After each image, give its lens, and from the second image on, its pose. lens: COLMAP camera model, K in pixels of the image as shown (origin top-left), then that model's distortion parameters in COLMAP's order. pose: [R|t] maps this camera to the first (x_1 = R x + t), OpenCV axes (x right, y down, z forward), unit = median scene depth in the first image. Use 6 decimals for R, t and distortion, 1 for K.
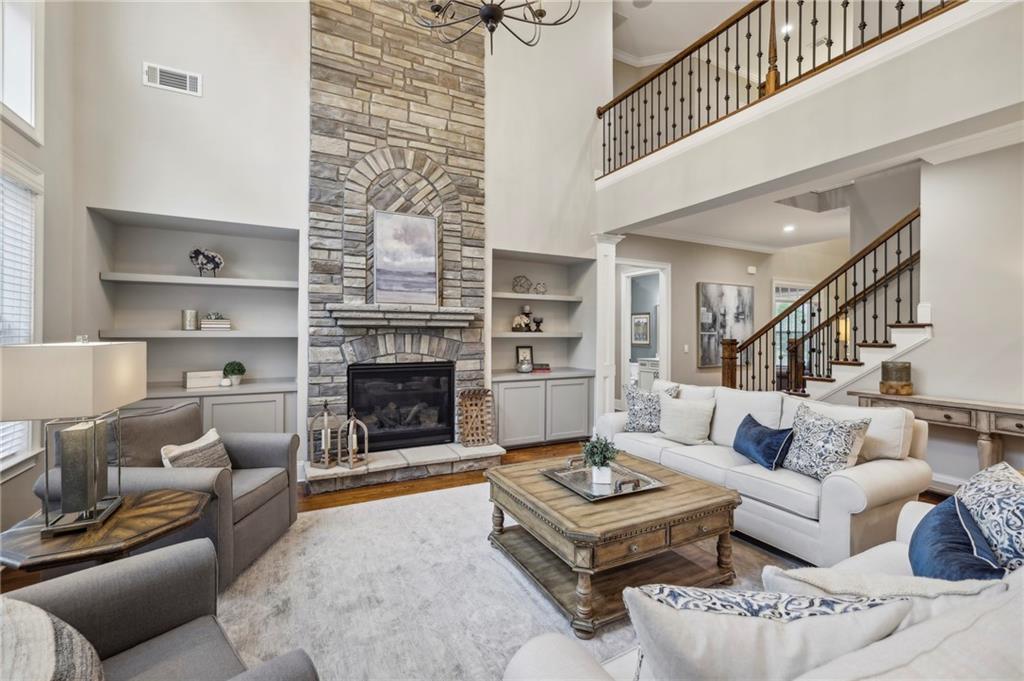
lens RADIAL K [[445.9, 0, 508.9], [0, 445.9, 329.8], [0, 0, 1]] dist [0.004416, 0.002060]
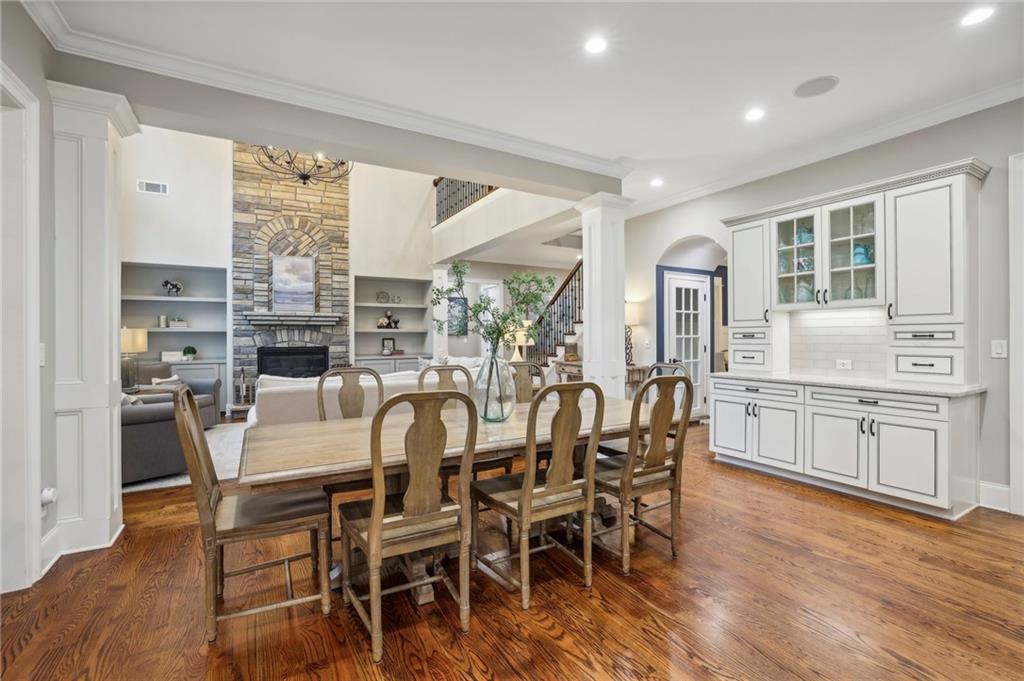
lens RADIAL K [[459.5, 0, 496.4], [0, 459.5, 335.4], [0, 0, 1]] dist [-0.003492, 0.000061]
pose [[0.999839, -0.007537, 0.016259, 0.491094], [0.007455, 0.999959, 0.005129, 0.028639], [-0.016297, -0.005007, 0.999855, -0.714079]]
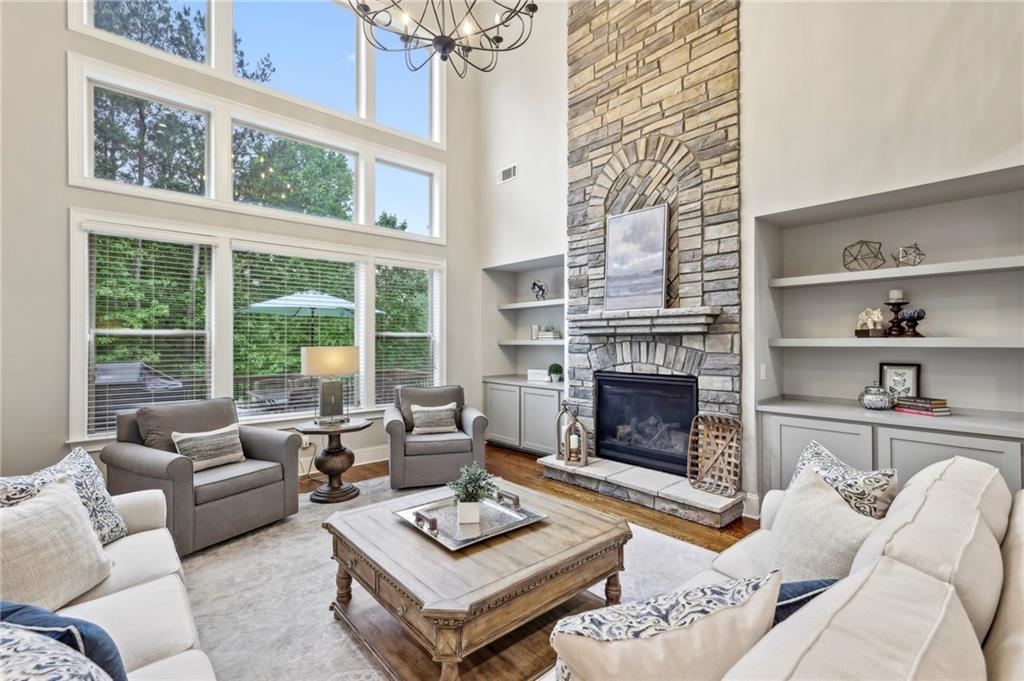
lens RADIAL K [[459.5, 0, 508.9], [0, 459.5, 339.0], [0, 0, 1]] dist [-0.003492, 0.000061]
pose [[0.247224, -0.008098, -0.968924, 0.620130], [0.012544, 0.999908, -0.005156, 0.005017], [0.968877, -0.010879, 0.247303, 0.513093]]
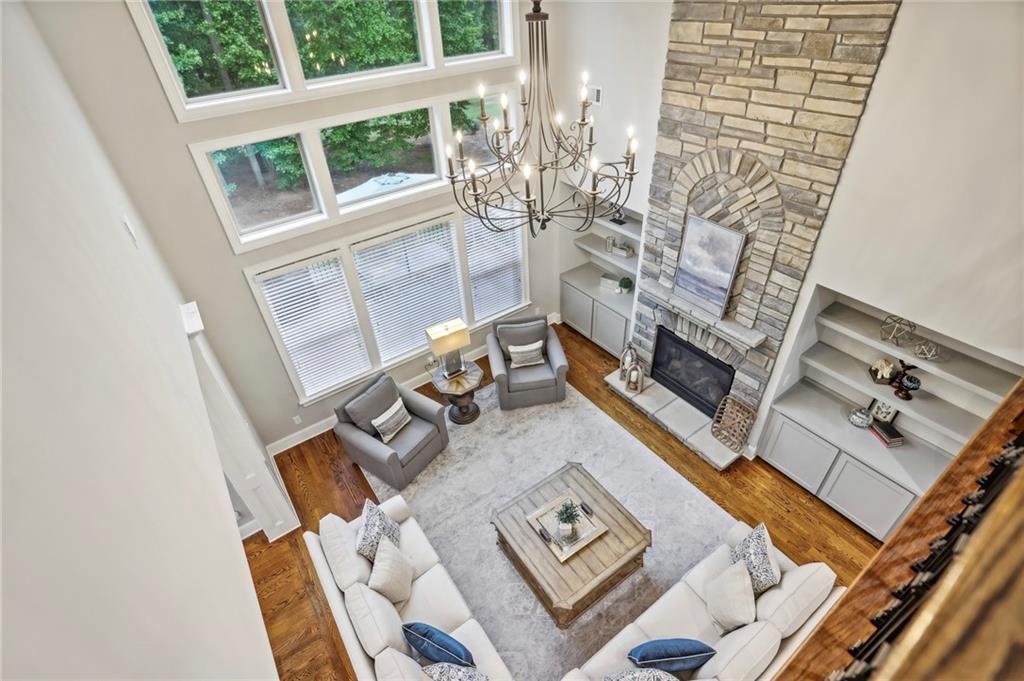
lens RADIAL K [[484.0, 0, 508.1], [0, 484.0, 339.4], [0, 0, 1]] dist [-0.015969, 0.001411]
pose [[0.137860, 0.590963, -0.794832, 0.673613], [0.070914, 0.794545, 0.603049, -0.718115], [0.987910, -0.139501, 0.067629, 0.460347]]
